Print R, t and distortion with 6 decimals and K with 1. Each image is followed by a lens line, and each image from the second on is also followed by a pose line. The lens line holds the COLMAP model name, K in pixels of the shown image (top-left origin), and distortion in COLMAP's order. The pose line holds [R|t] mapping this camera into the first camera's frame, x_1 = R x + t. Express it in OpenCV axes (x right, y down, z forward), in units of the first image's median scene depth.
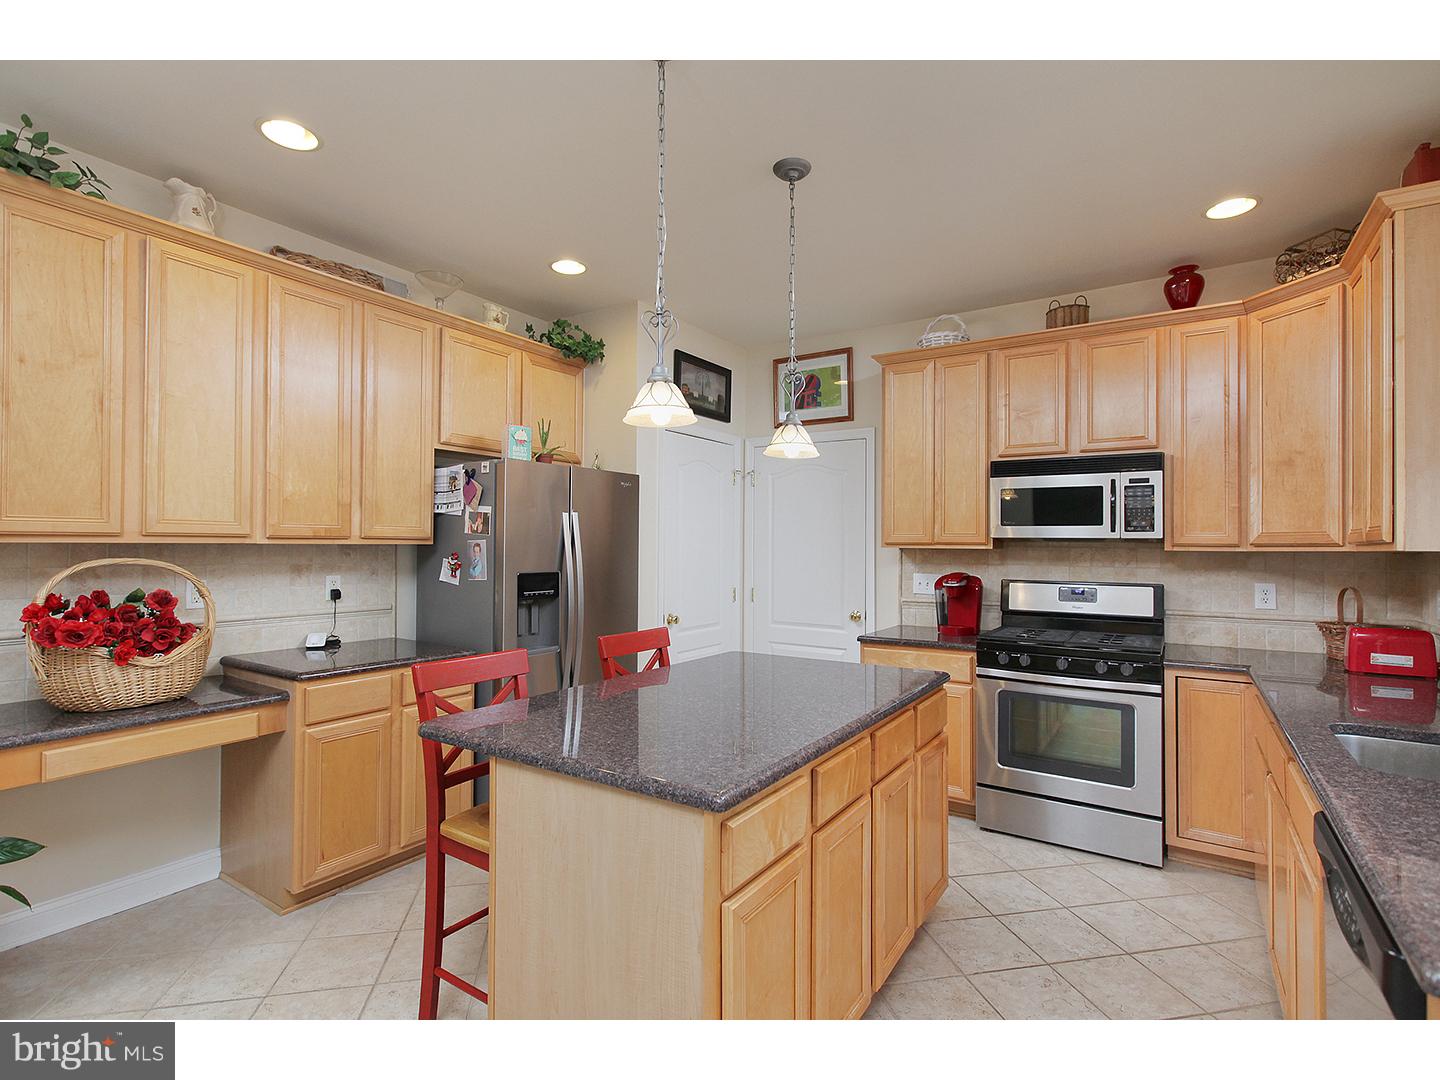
lens RADIAL K [[694.4, 0, 719.4], [0, 694.4, 539.0], [0, 0, 1]] dist [0.022449, 0.000270]
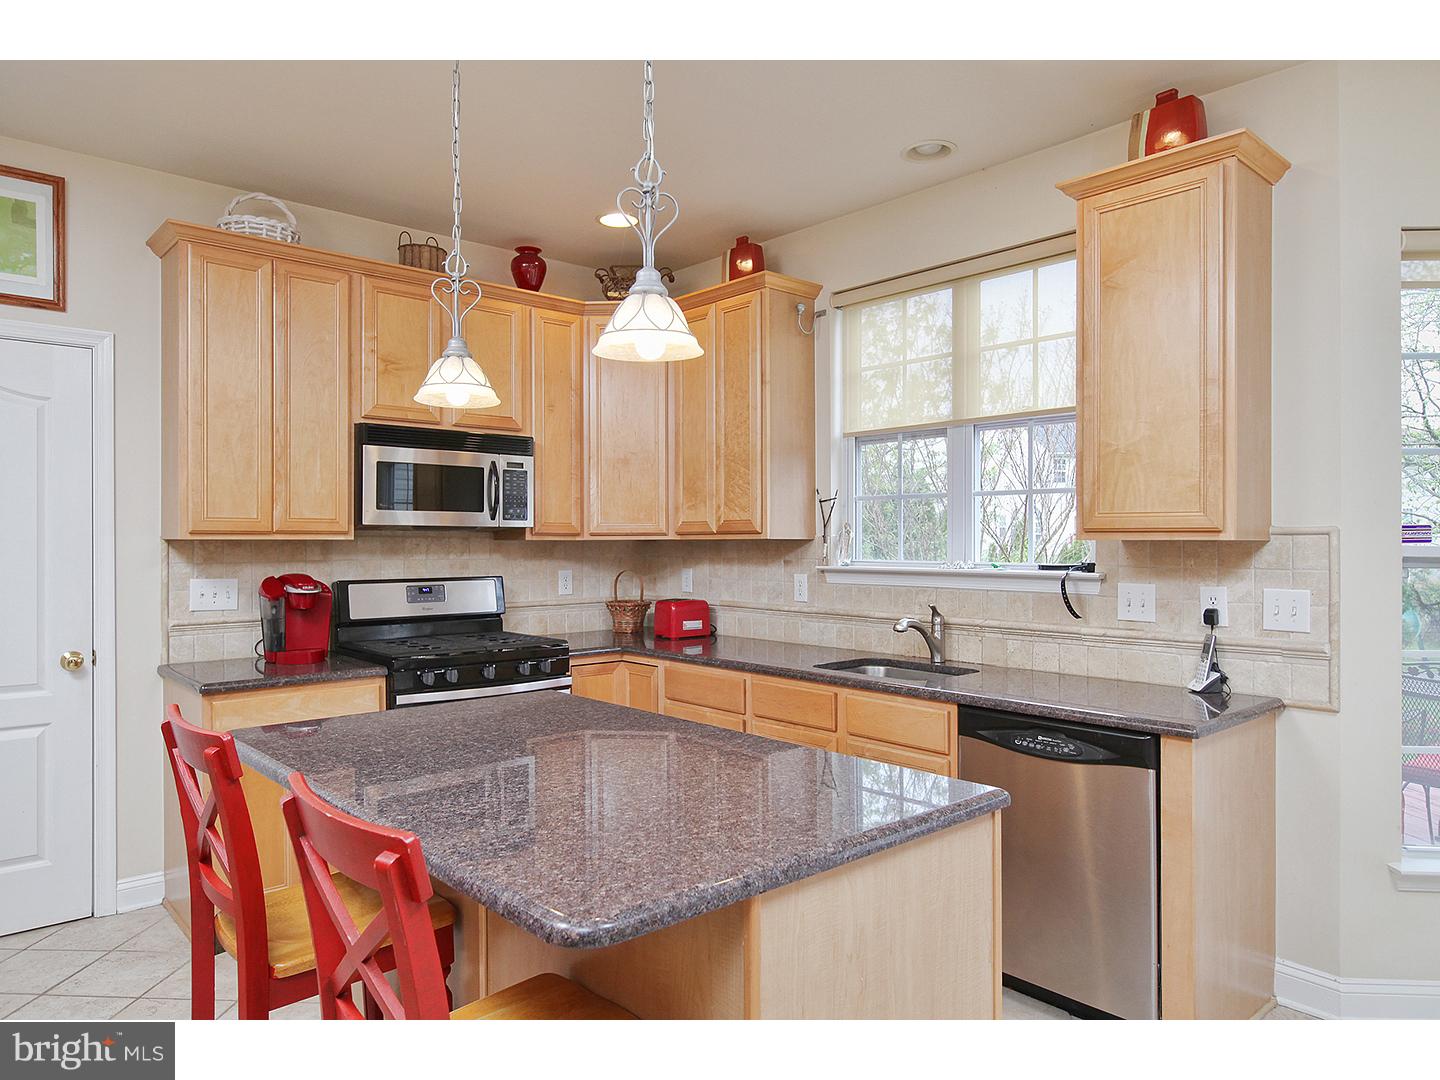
lens RADIAL K [[941.2, 0, 725.5], [0, 941.2, 537.1], [0, 0, 1]] dist [-0.003854, -0.000664]
pose [[0.274987, -0.004378, 0.961438, -0.495663], [-0.008646, 0.999938, 0.007026, 0.001009], [-0.961409, -0.010245, 0.274932, 0.364130]]
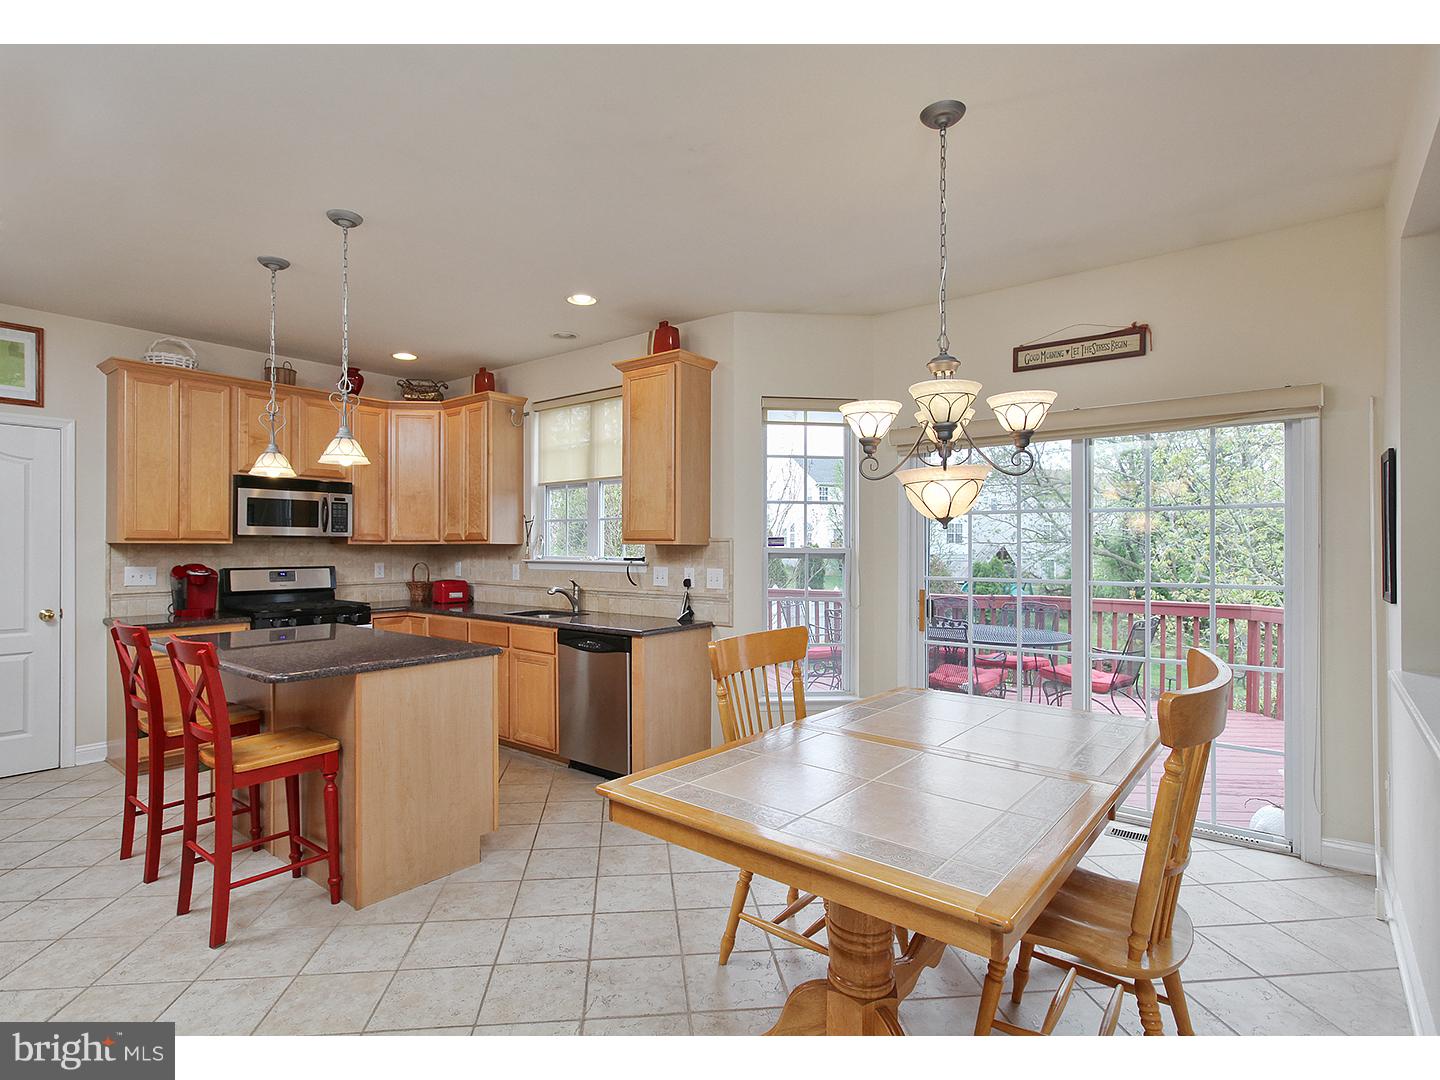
lens RADIAL K [[737.1, 0, 705.8], [0, 737.1, 541.1], [0, 0, 1]] dist [-0.004557, 0.002780]
pose [[0.126070, -0.000113, 0.992021, -0.872762], [-0.011708, 0.999930, 0.001602, -0.002403], [-0.991952, -0.011817, 0.126059, -0.016726]]
